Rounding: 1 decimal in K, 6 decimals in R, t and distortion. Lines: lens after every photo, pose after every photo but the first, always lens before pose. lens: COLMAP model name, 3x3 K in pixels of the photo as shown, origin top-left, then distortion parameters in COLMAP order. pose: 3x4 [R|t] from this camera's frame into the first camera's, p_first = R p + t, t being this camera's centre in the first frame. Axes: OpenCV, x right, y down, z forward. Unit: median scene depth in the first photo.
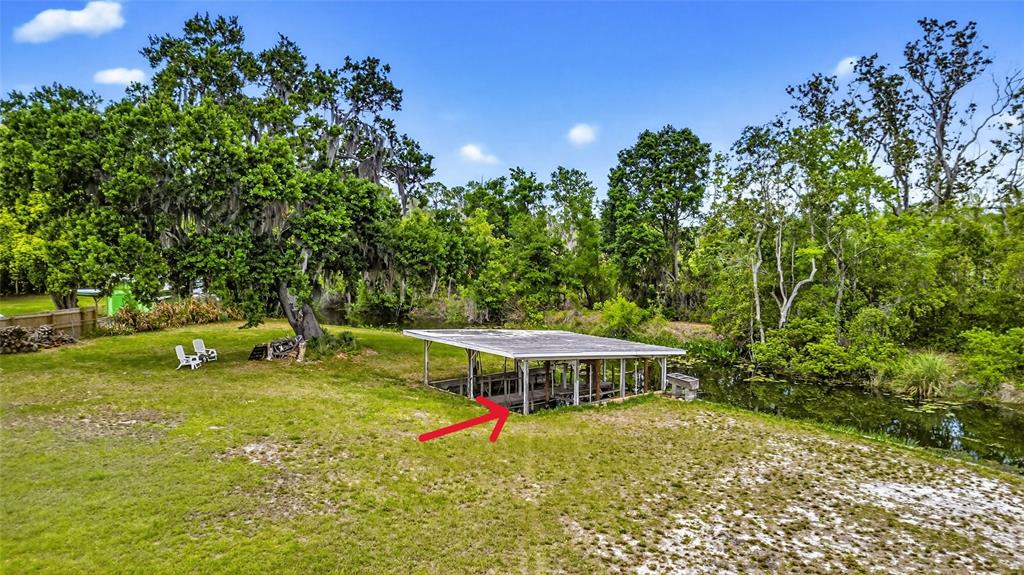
lens RADIAL K [[711.1, 0, 512.0], [0, 711.1, 287.5], [0, 0, 1]] dist [0.063765, -0.093413]
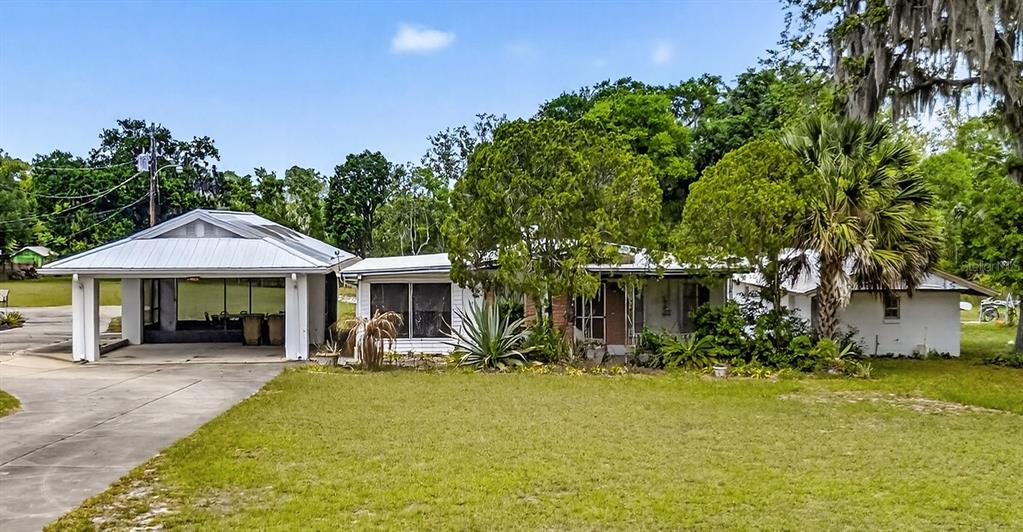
lens RADIAL K [[4411.6, 0, 511.5], [0, 4411.6, 266.0], [0, 0, 1]] dist [-0.073280, 1.049469]
pose [[0.989621, -0.013498, 0.143068, -0.811950], [0.020619, 0.998615, -0.048408, 0.477999], [-0.142216, 0.050856, 0.988528, -8.191185]]
